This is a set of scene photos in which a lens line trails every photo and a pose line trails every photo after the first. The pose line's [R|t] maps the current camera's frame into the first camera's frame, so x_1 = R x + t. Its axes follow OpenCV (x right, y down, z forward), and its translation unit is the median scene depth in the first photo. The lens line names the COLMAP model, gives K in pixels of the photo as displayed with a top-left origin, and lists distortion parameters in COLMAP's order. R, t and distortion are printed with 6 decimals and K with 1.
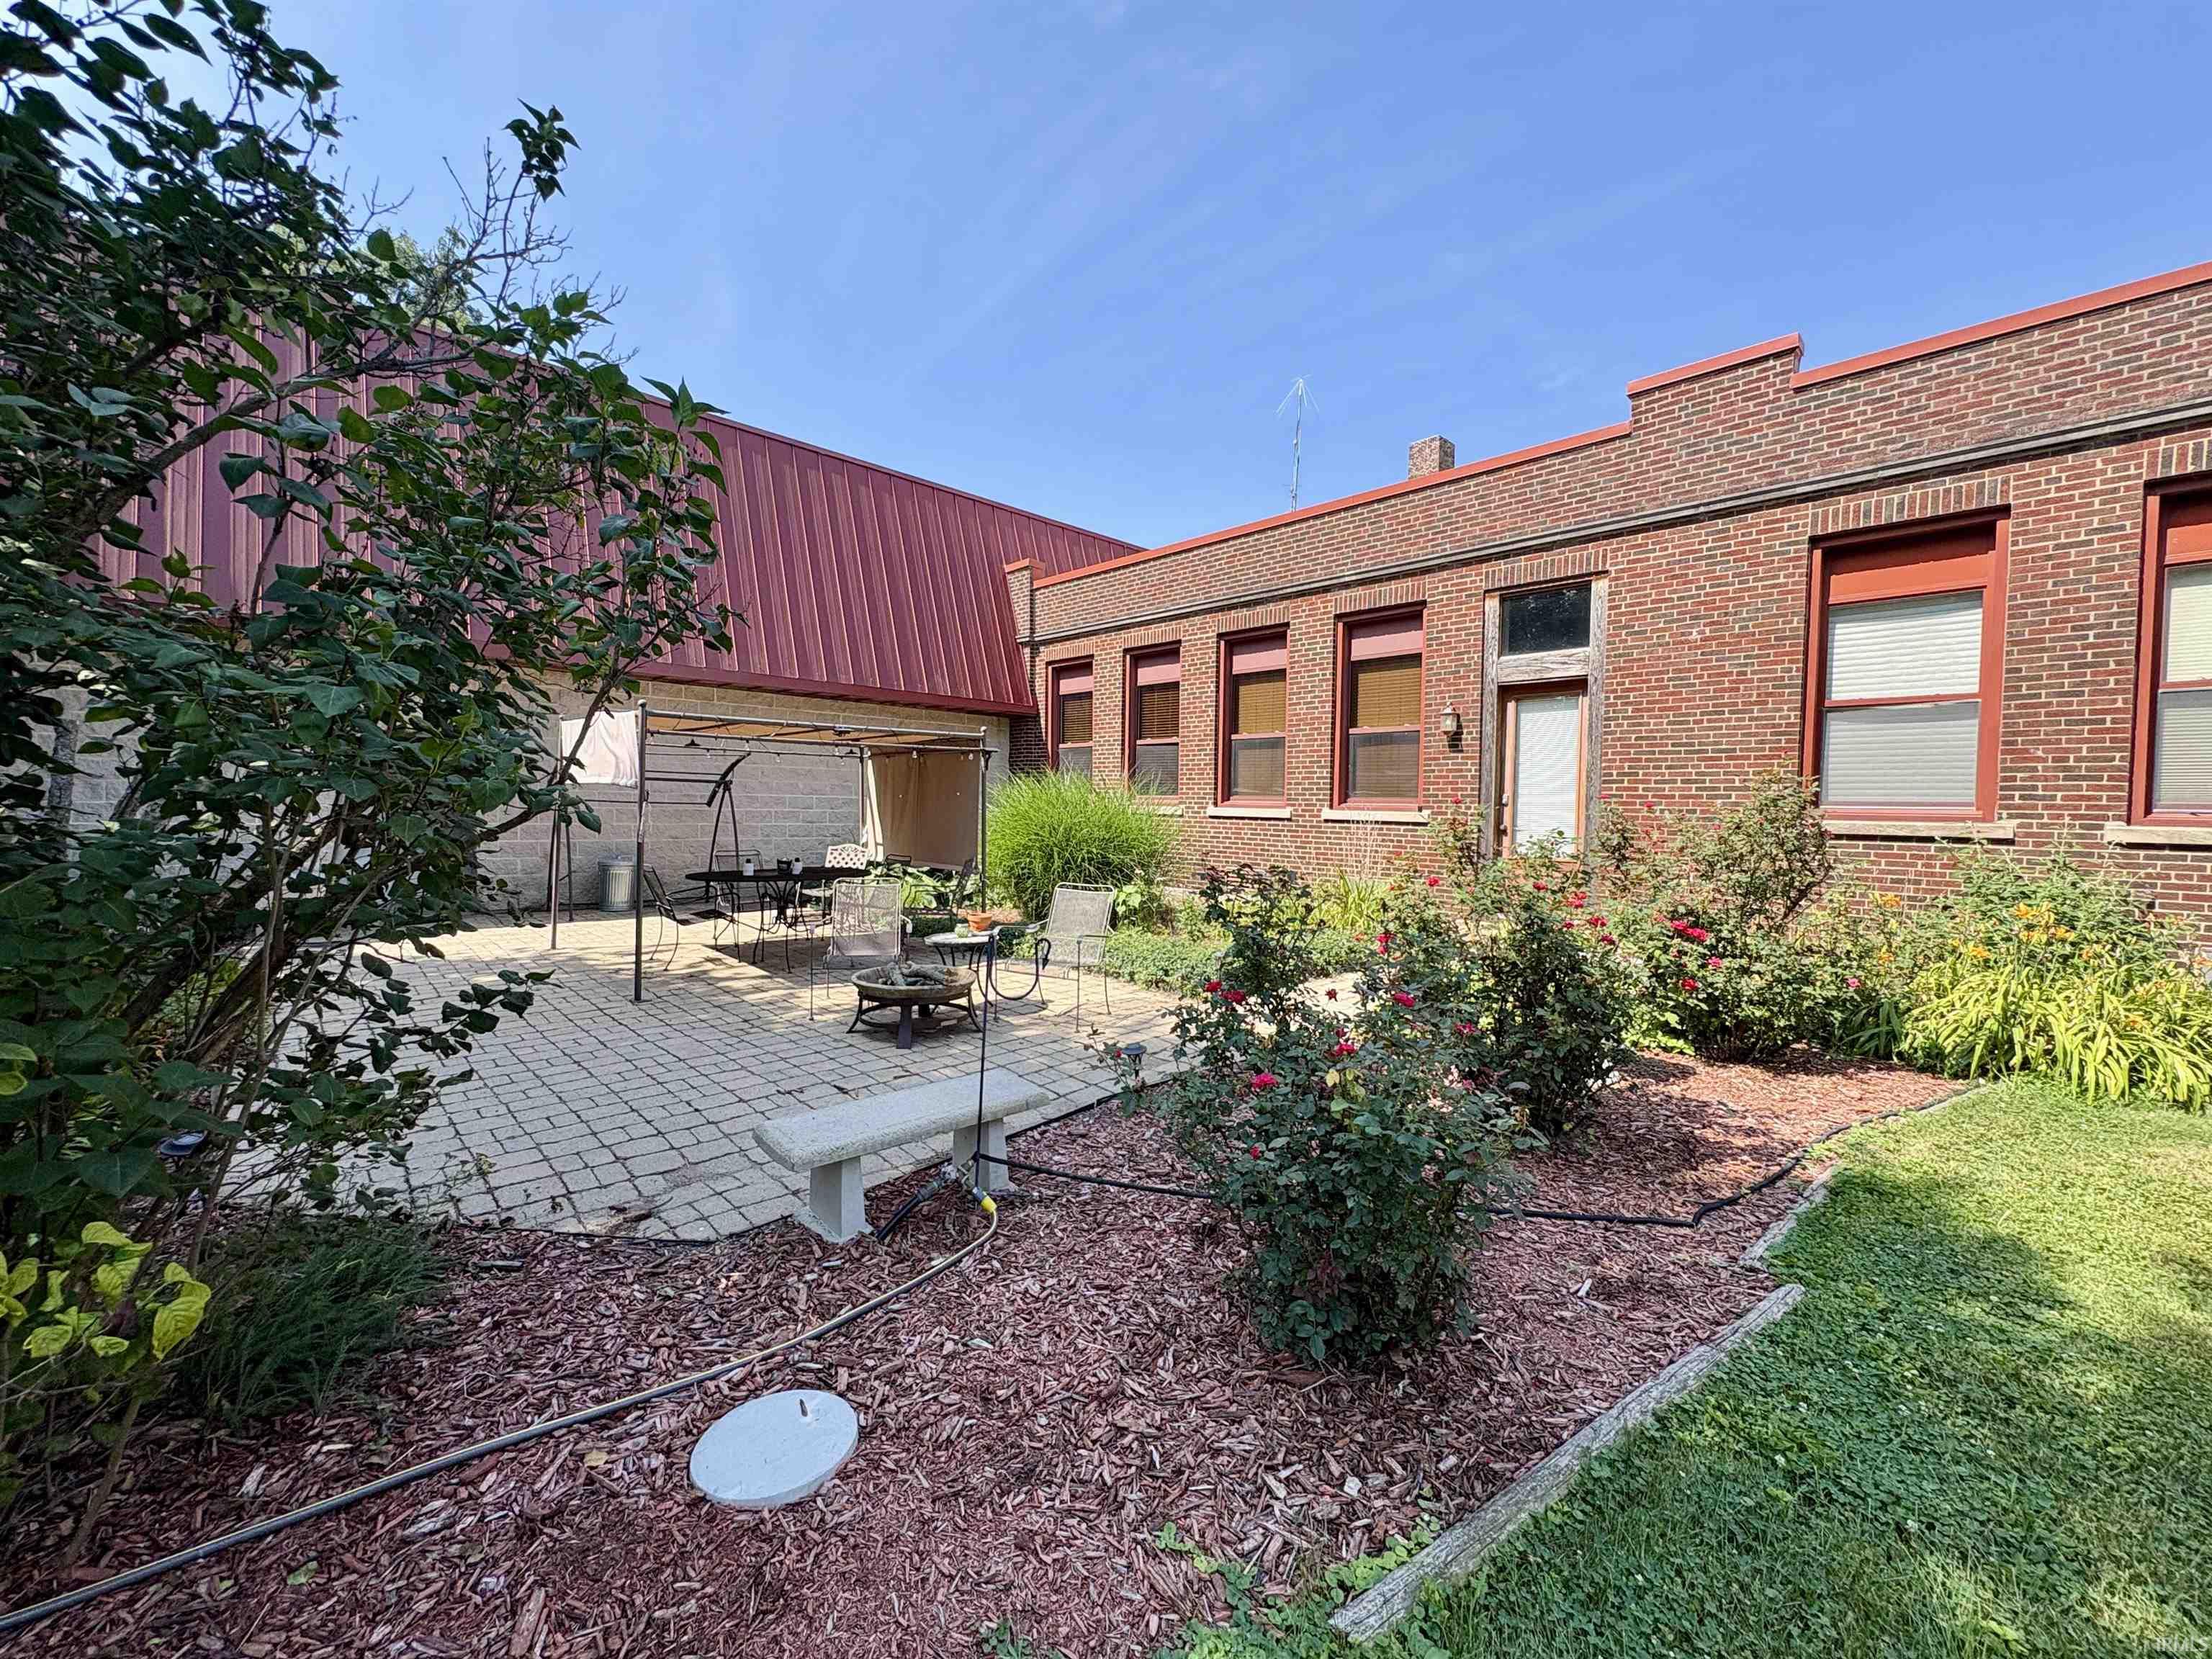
lens RADIAL K [[880.8, 0, 1106.0], [0, 880.8, 829.5], [0, 0, 1]] dist [-0.000336, 0.000293]
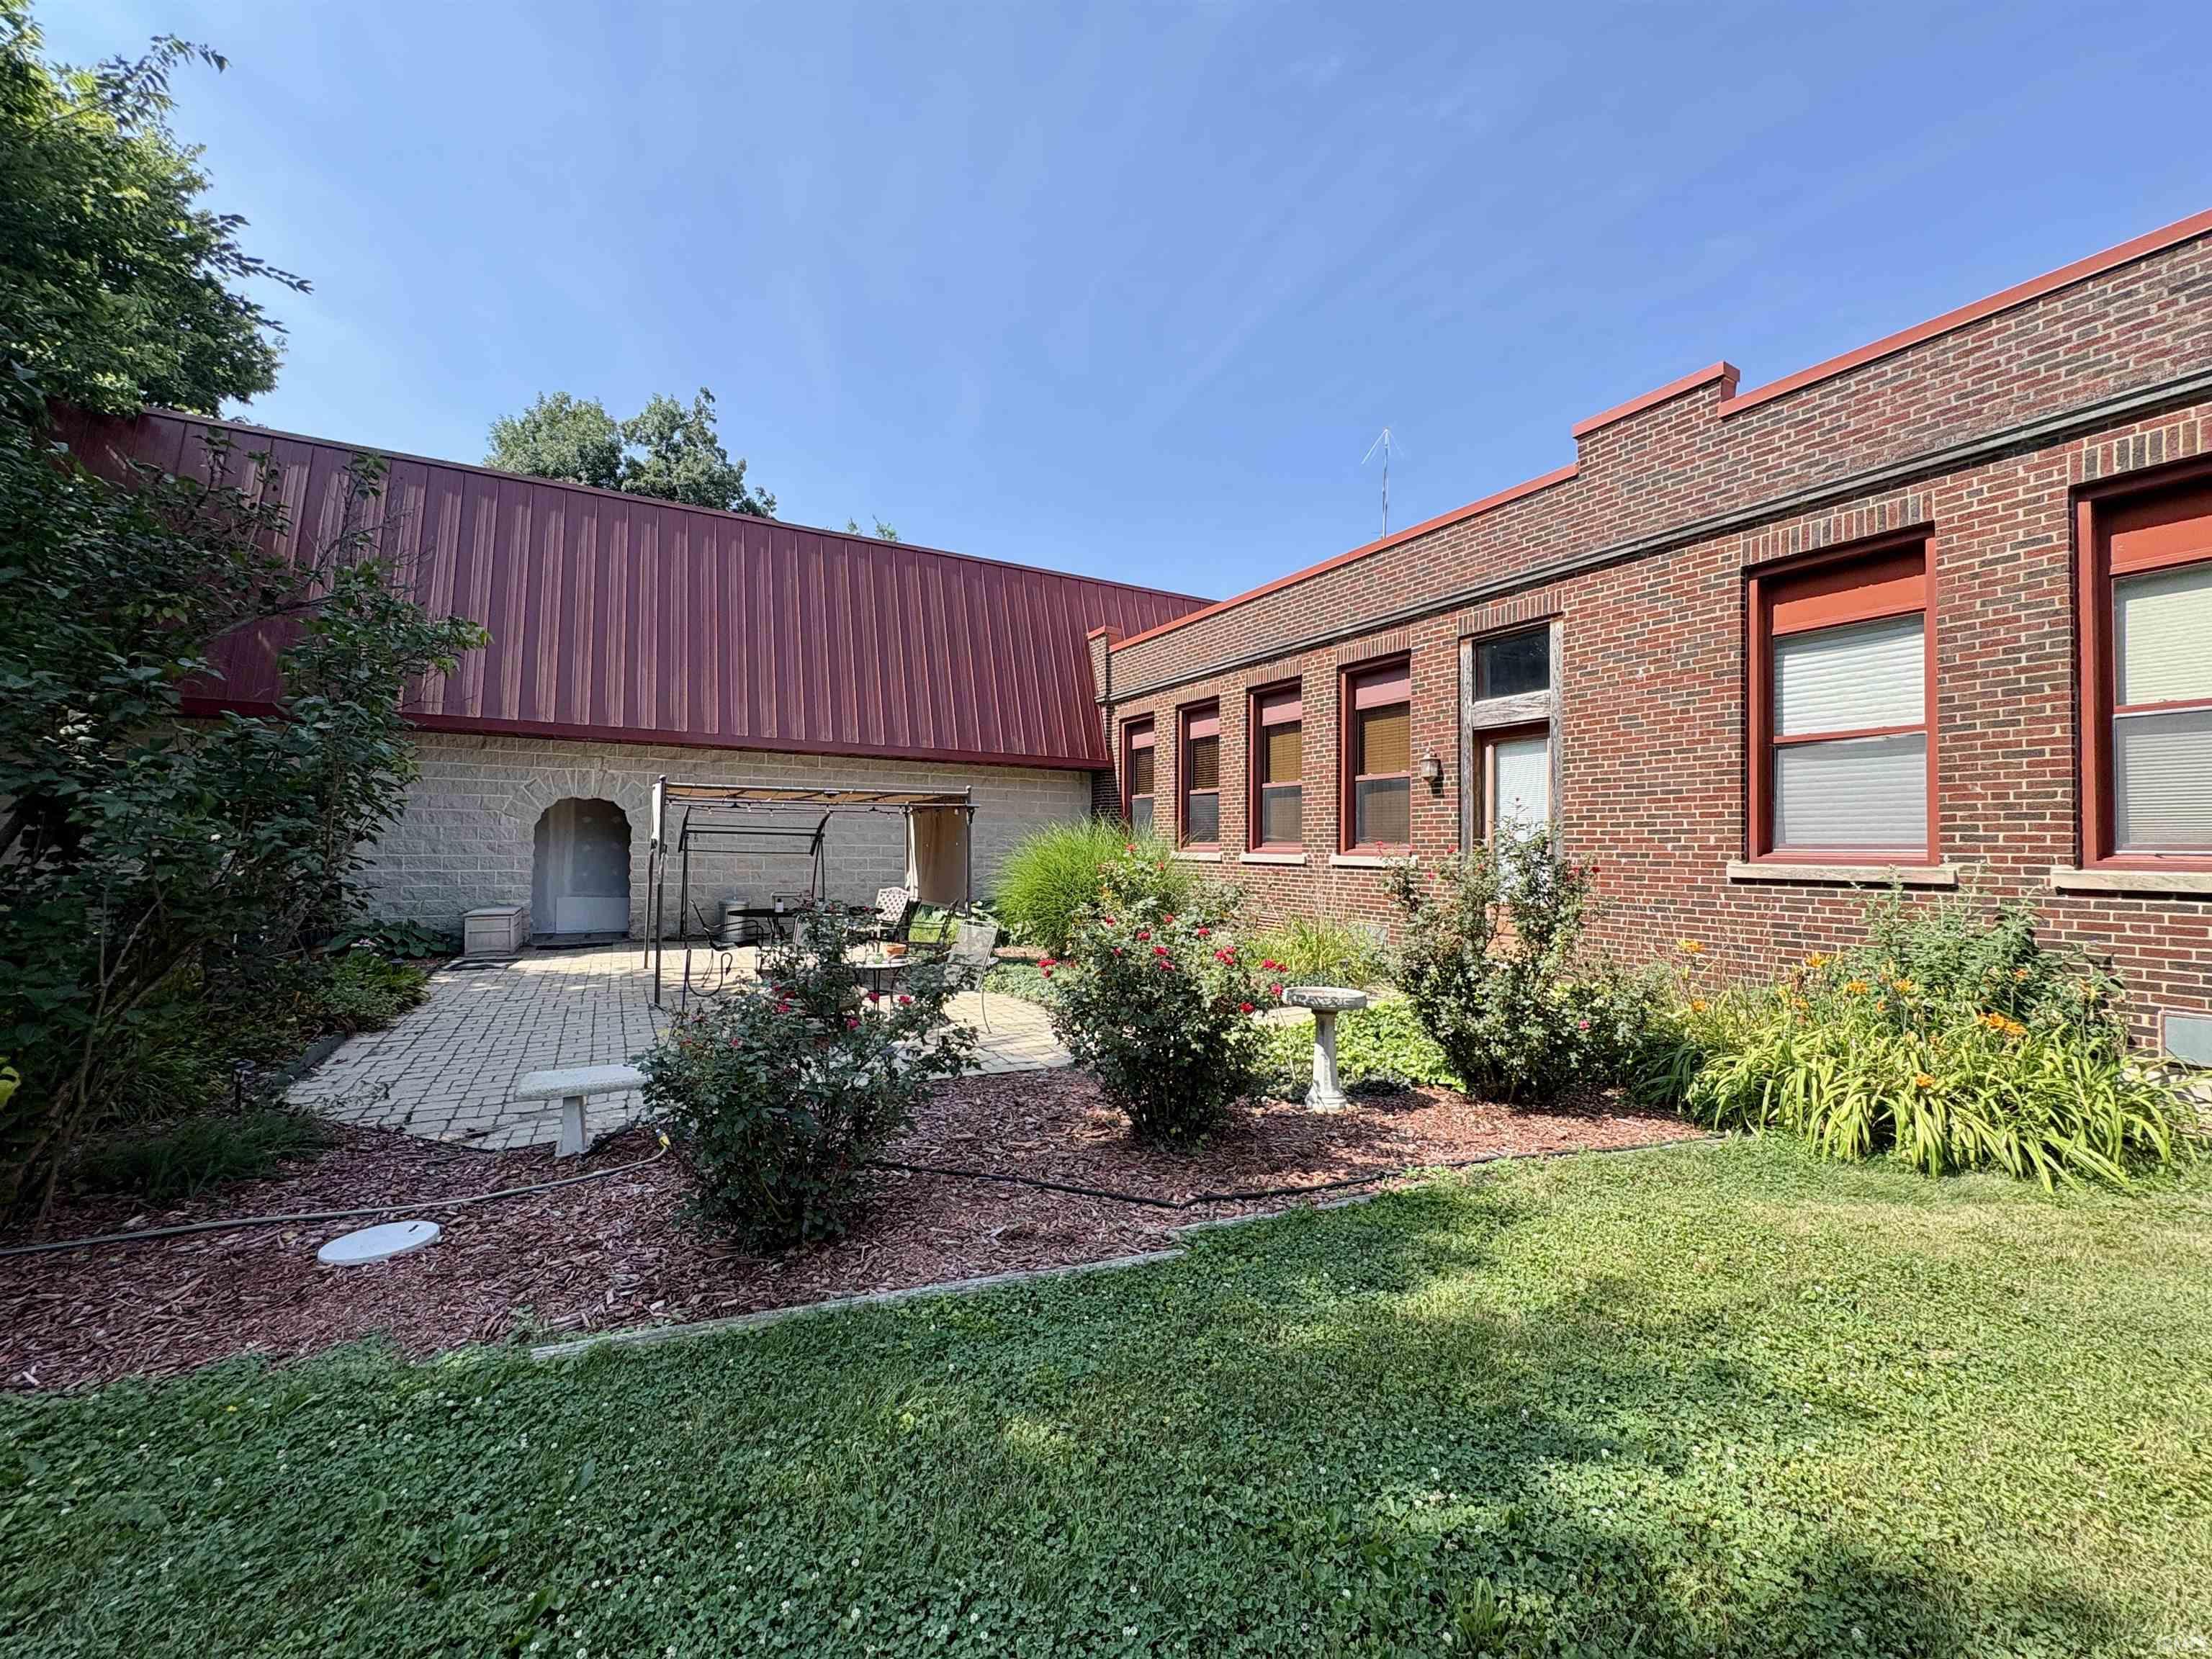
lens RADIAL K [[880.8, 0, 1106.0], [0, 880.8, 829.5], [0, 0, 1]] dist [-0.000336, 0.000293]
pose [[0.968469, -0.012754, -0.248807, 0.379391], [-0.000392, 0.998609, -0.052718, 0.002108], [0.249133, 0.051154, 0.967117, -0.084453]]
